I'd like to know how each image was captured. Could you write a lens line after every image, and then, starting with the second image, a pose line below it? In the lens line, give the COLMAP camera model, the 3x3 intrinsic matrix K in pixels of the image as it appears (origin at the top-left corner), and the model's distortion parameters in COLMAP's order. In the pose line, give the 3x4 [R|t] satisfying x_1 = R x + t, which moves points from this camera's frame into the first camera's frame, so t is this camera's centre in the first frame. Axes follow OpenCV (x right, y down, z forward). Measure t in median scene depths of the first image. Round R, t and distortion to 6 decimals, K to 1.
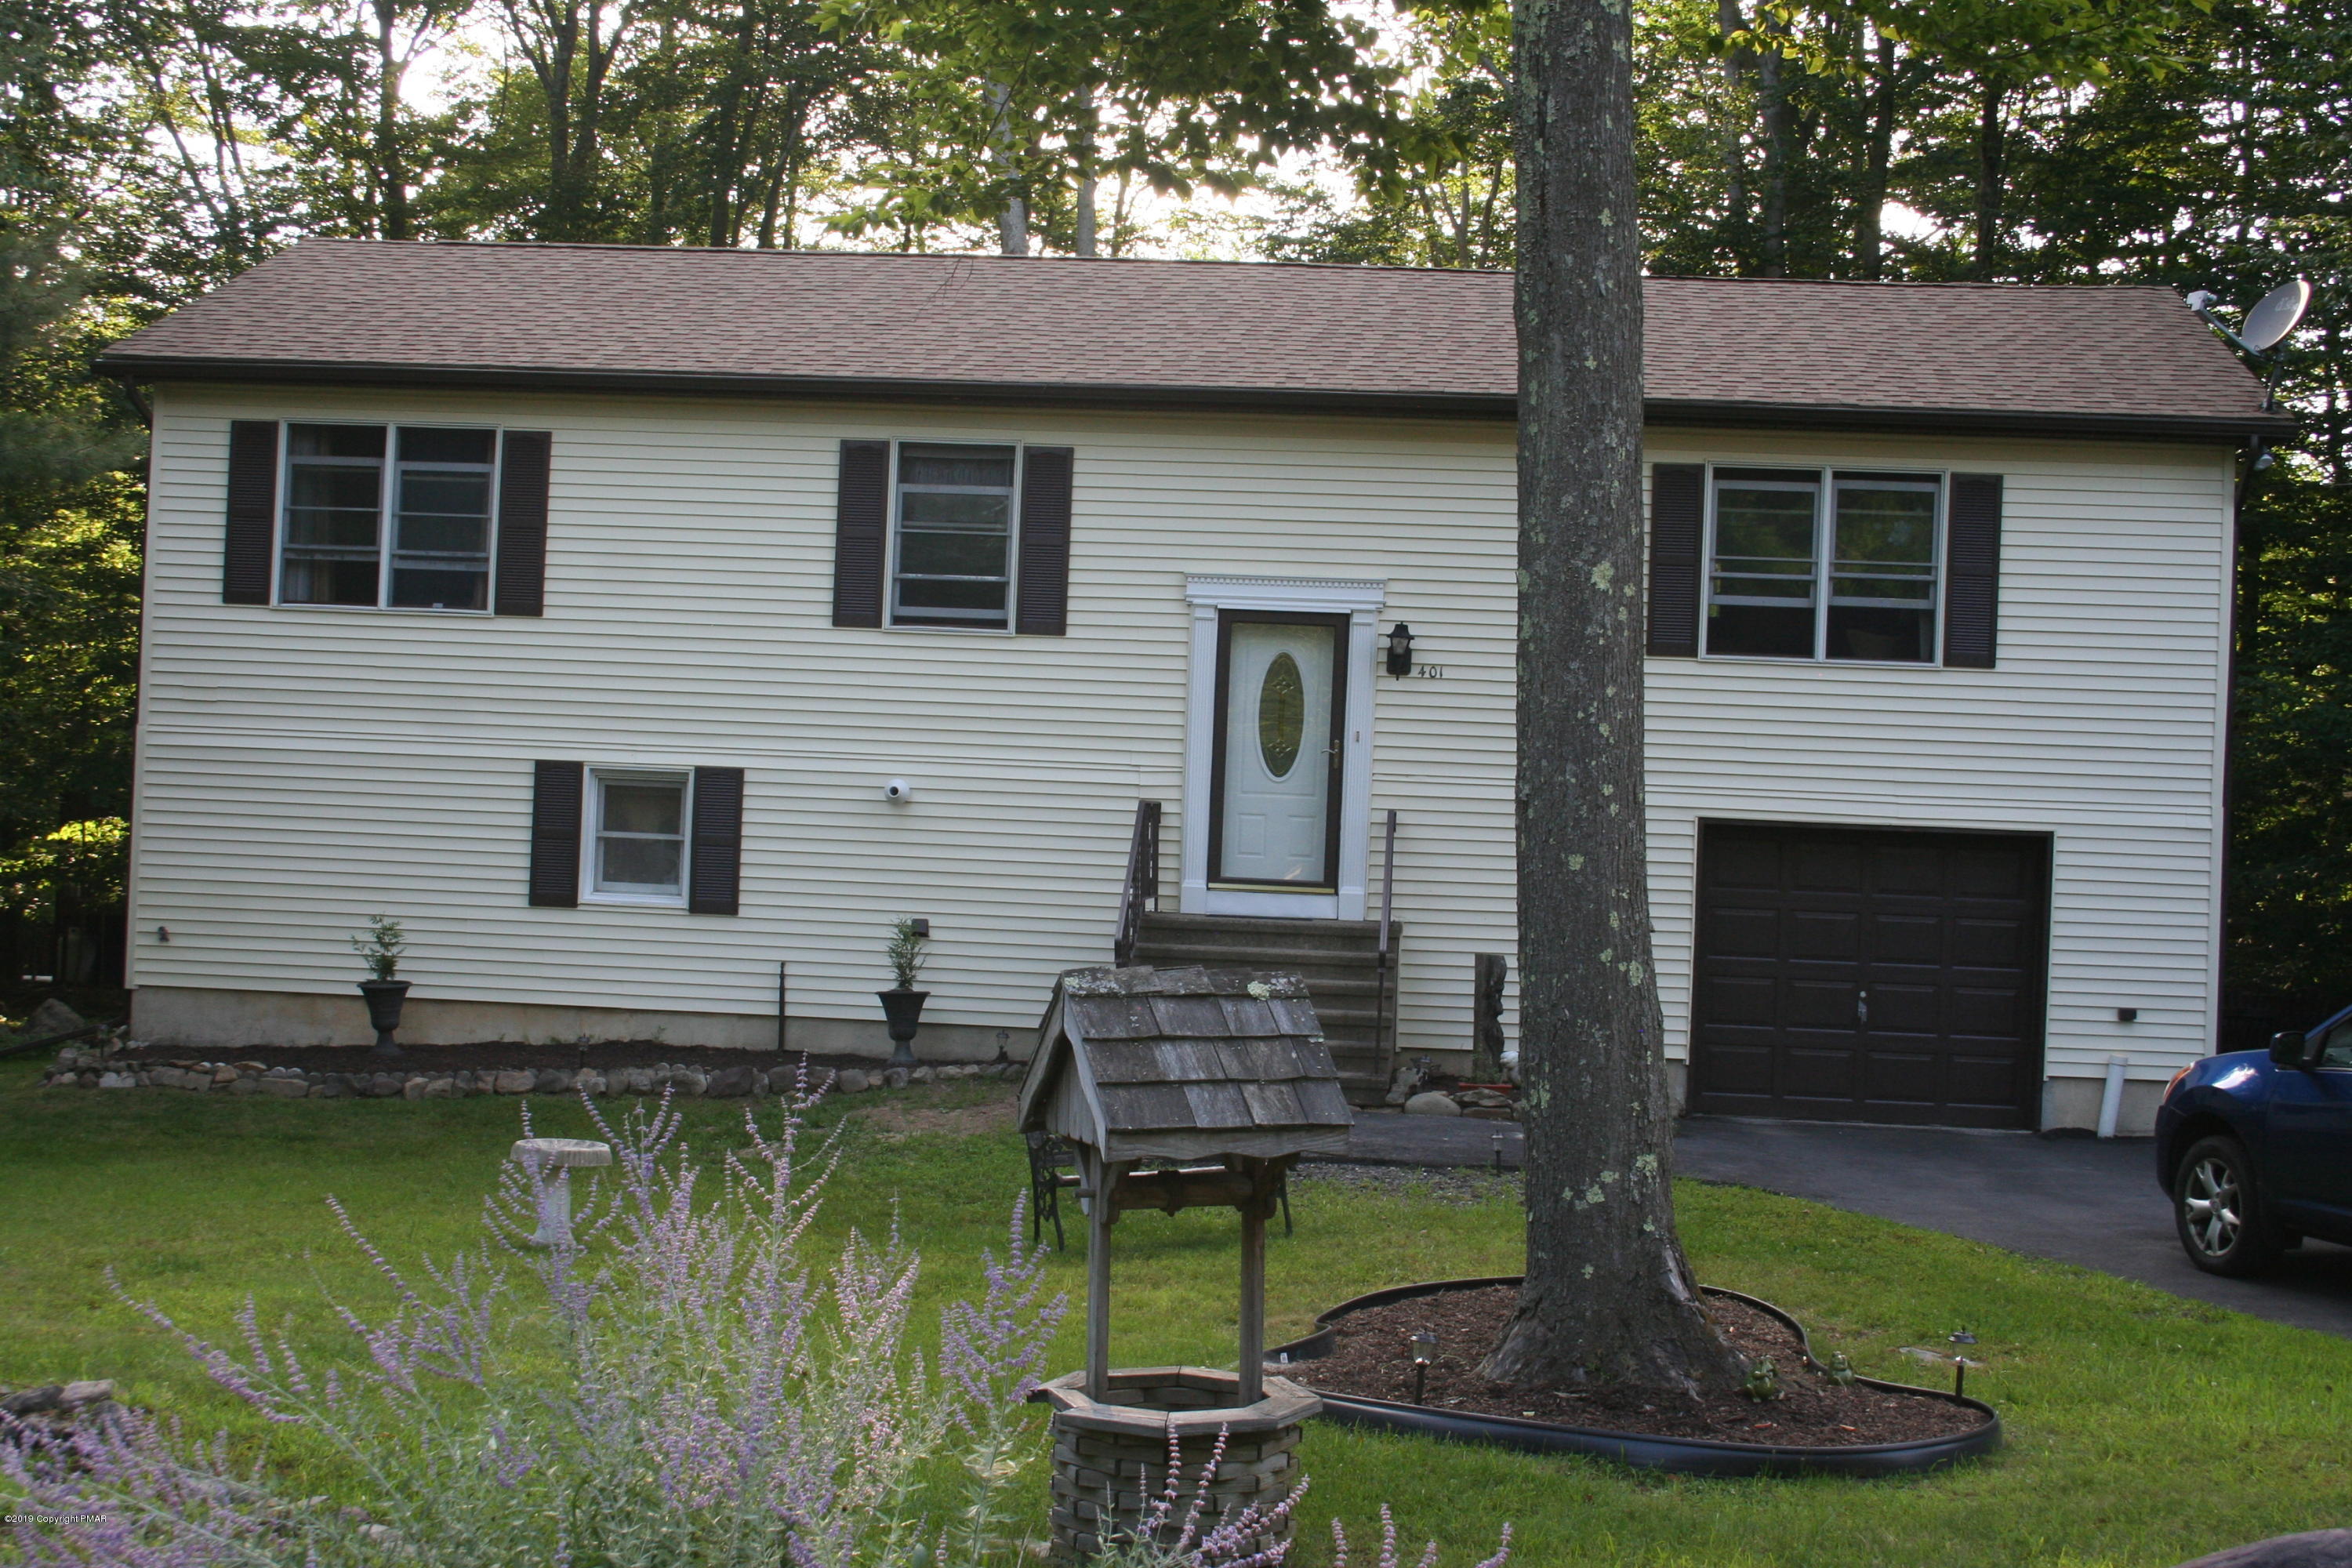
lens RADIAL K [[3090.5, 0, 1161.9], [0, 3090.5, 803.4], [0, 0, 1]] dist [-0.035038, 0.058299]
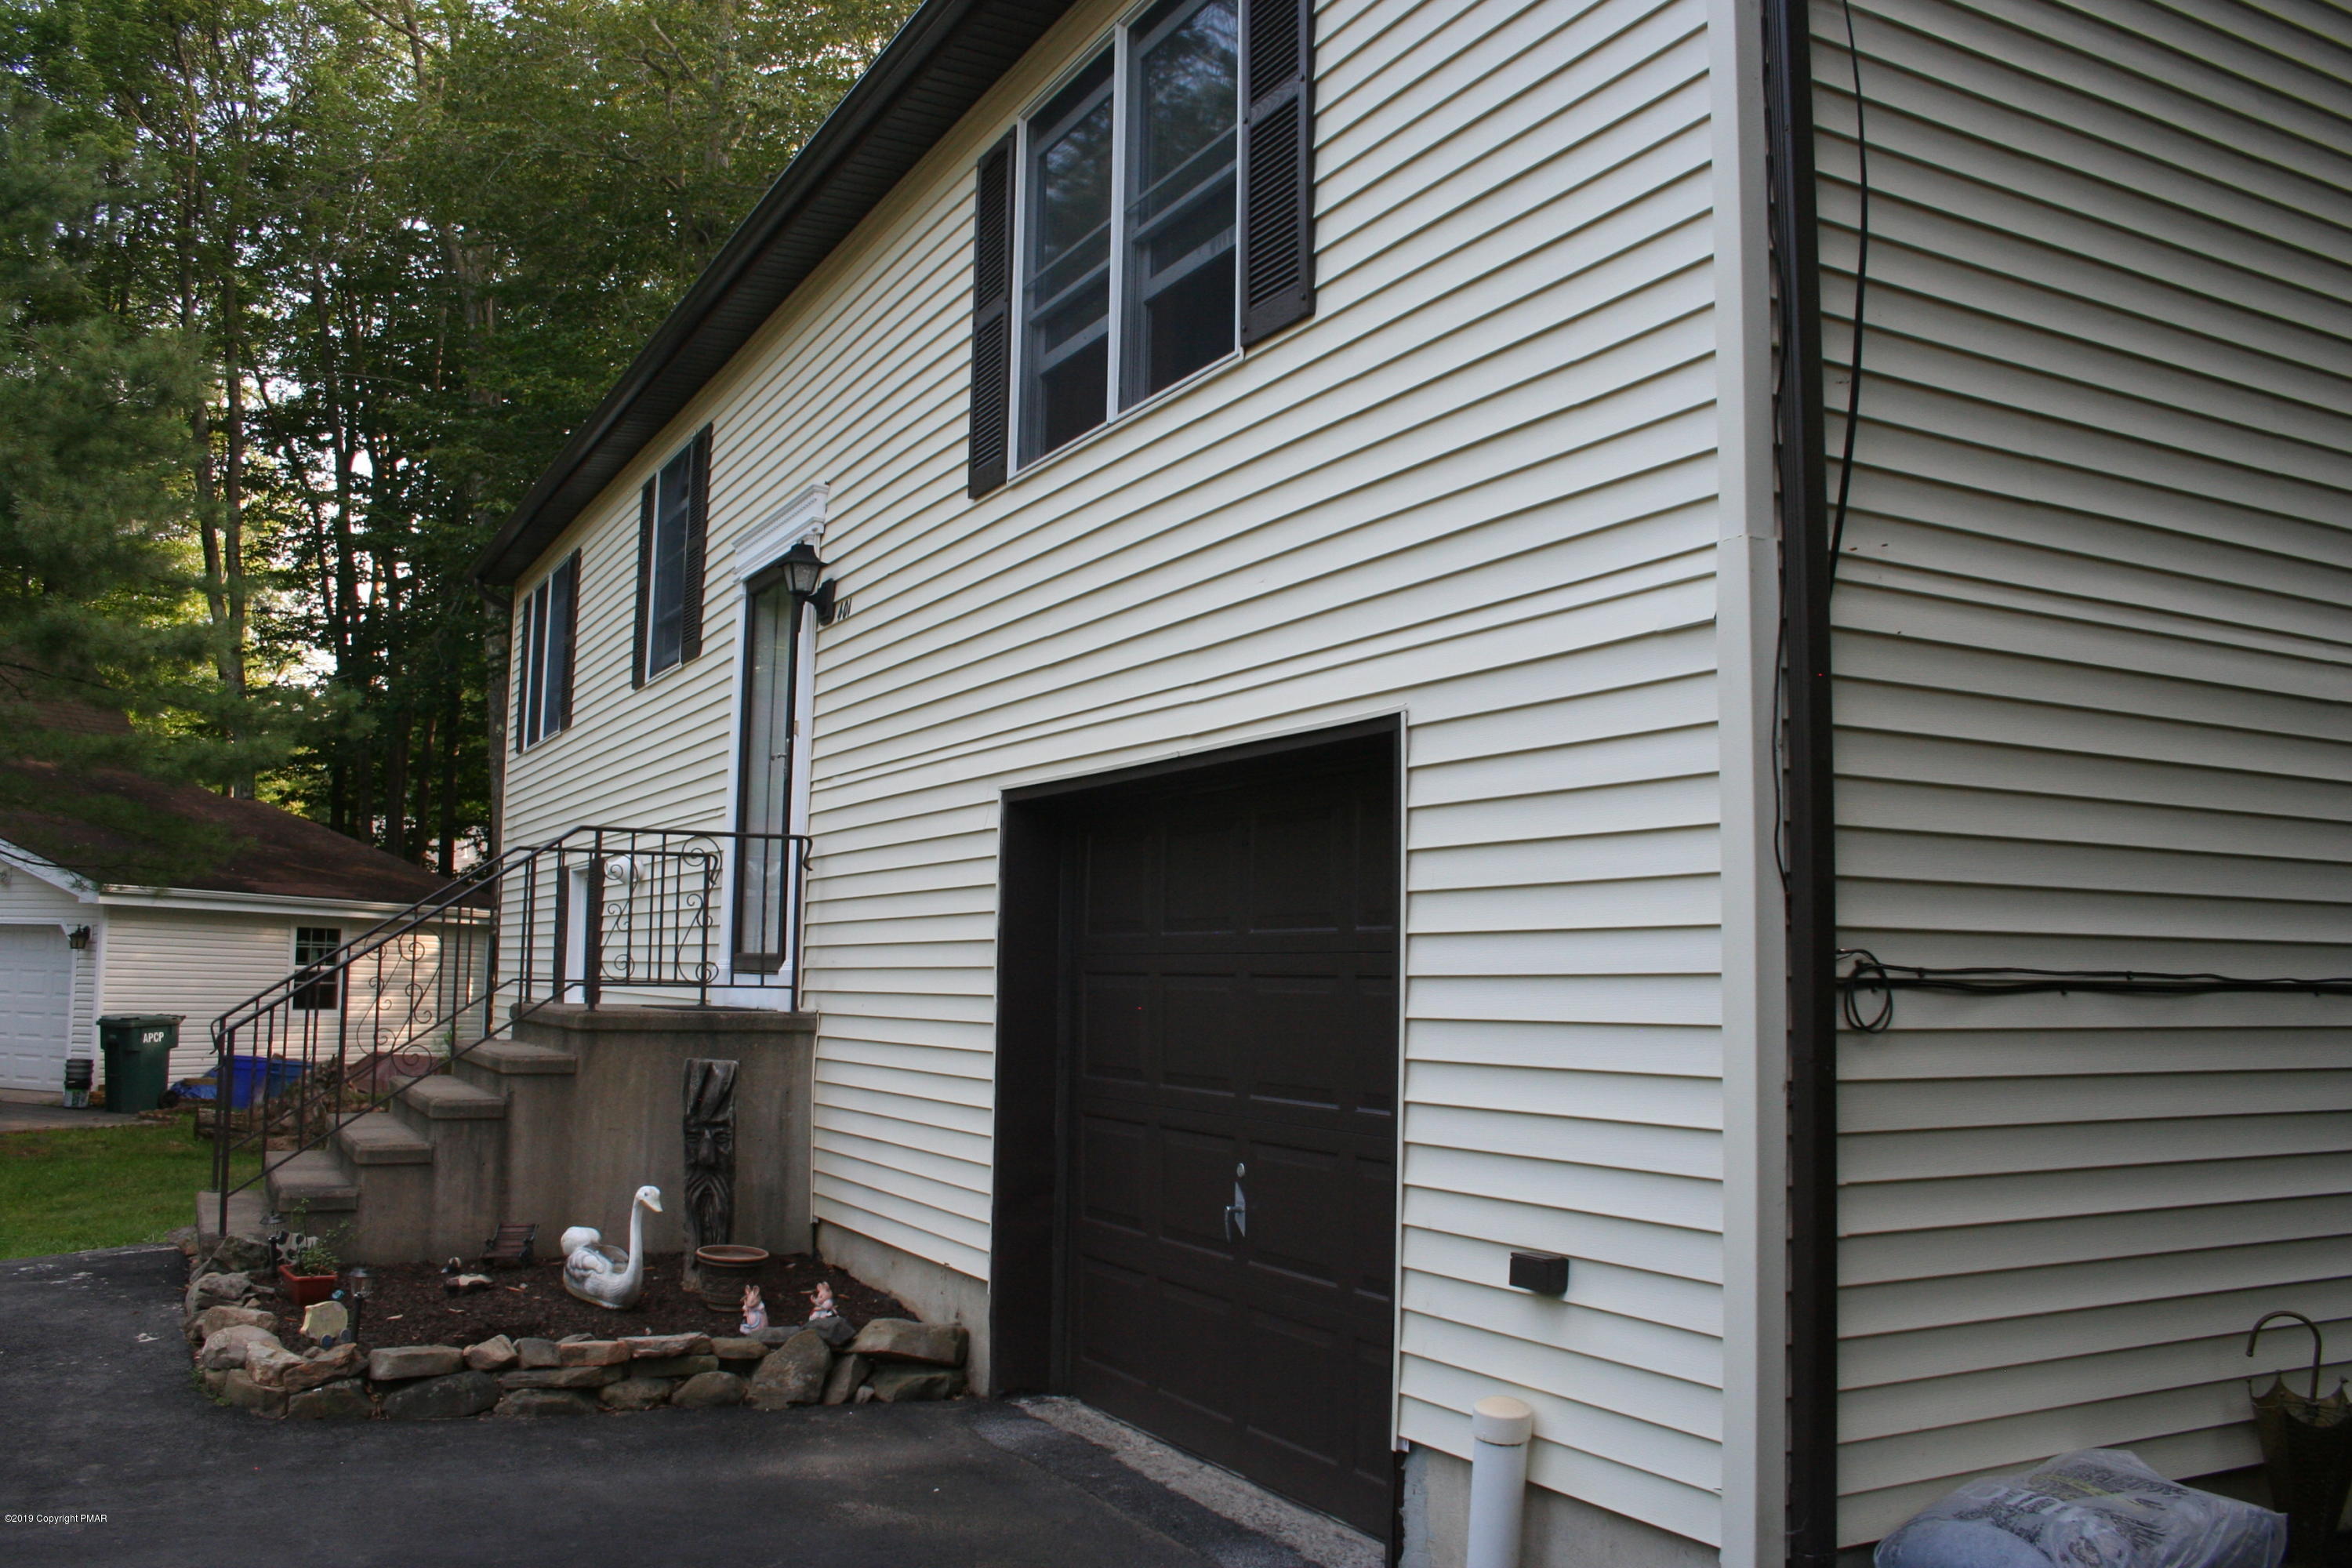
lens RADIAL K [[1969.1, 0, 1172.0], [0, 1969.1, 790.7], [0, 0, 1]] dist [-0.156240, 0.137815]
pose [[0.543935, -0.112638, -0.831533, 0.432064], [0.015175, 0.992108, -0.124463, 0.042166], [0.838990, 0.055081, 0.541351, 0.817503]]
